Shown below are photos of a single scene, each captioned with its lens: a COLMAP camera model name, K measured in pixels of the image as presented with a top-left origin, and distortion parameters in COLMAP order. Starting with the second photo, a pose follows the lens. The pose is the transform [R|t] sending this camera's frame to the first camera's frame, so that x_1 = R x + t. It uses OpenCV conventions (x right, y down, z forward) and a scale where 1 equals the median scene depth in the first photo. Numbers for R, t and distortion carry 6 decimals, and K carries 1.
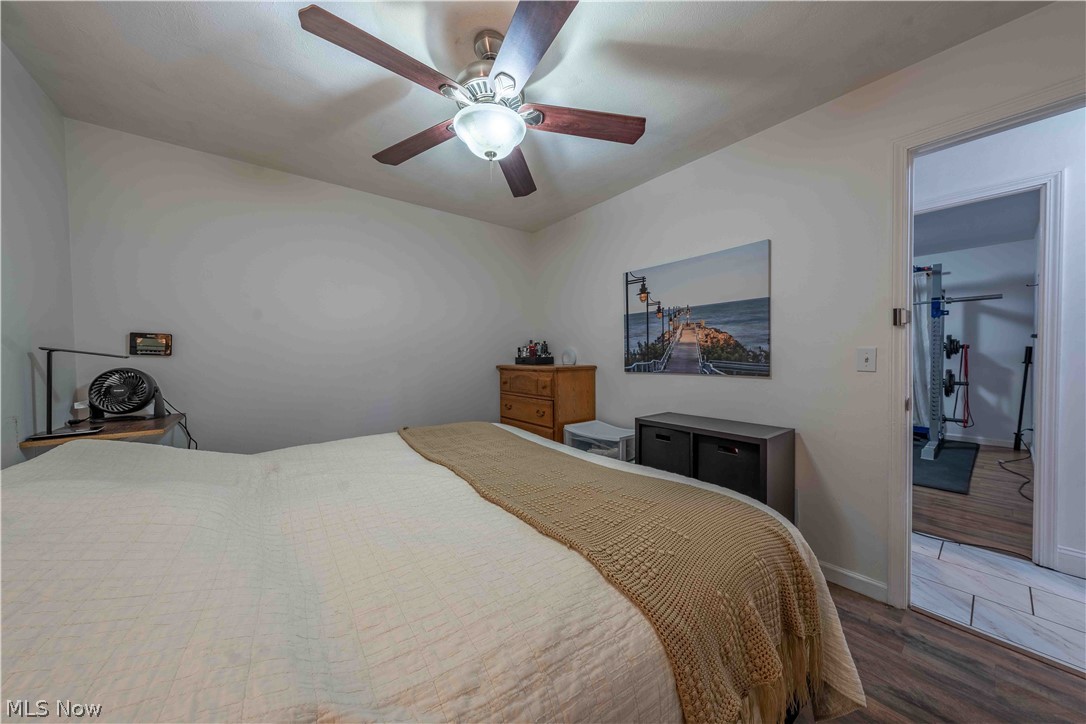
lens RADIAL K [[358.7, 0, 543.0], [0, 358.7, 362.0], [0, 0, 1]] dist [0.000763, 0.000260]
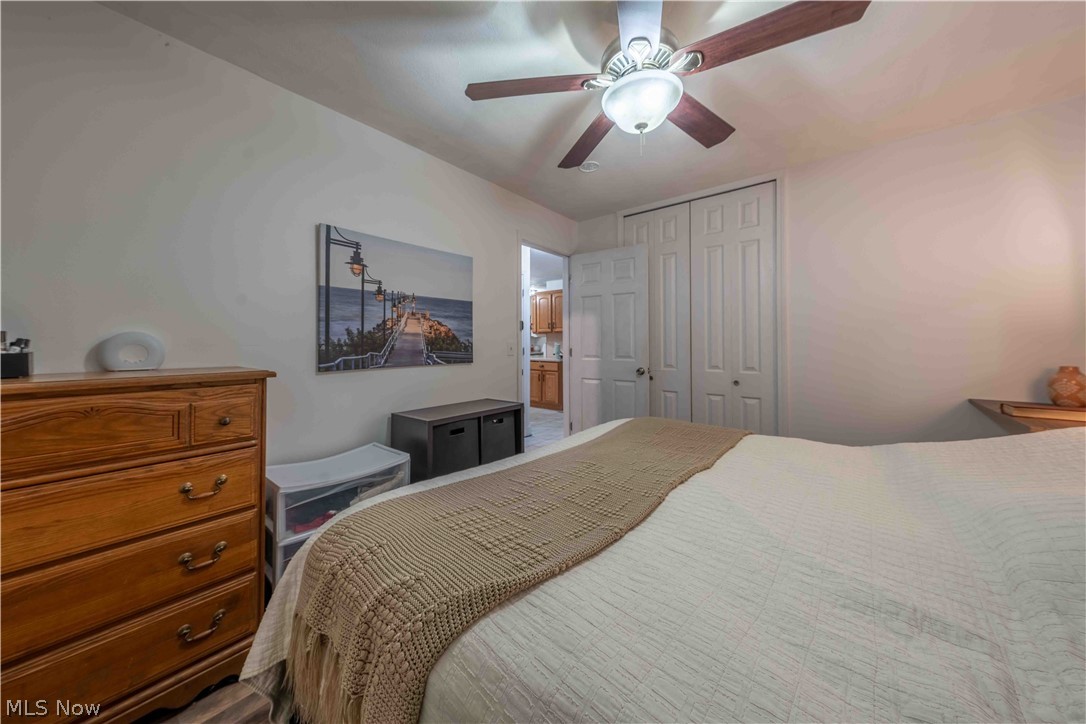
lens RADIAL K [[344.3, 0, 541.9], [0, 344.3, 341.0], [0, 0, 1]] dist [0.000109, 0.000036]
pose [[-0.170119, 0.019981, 0.985221, -0.518889], [0.028543, 0.999475, -0.015341, -0.008789], [-0.985010, 0.025512, -0.170600, 0.784834]]
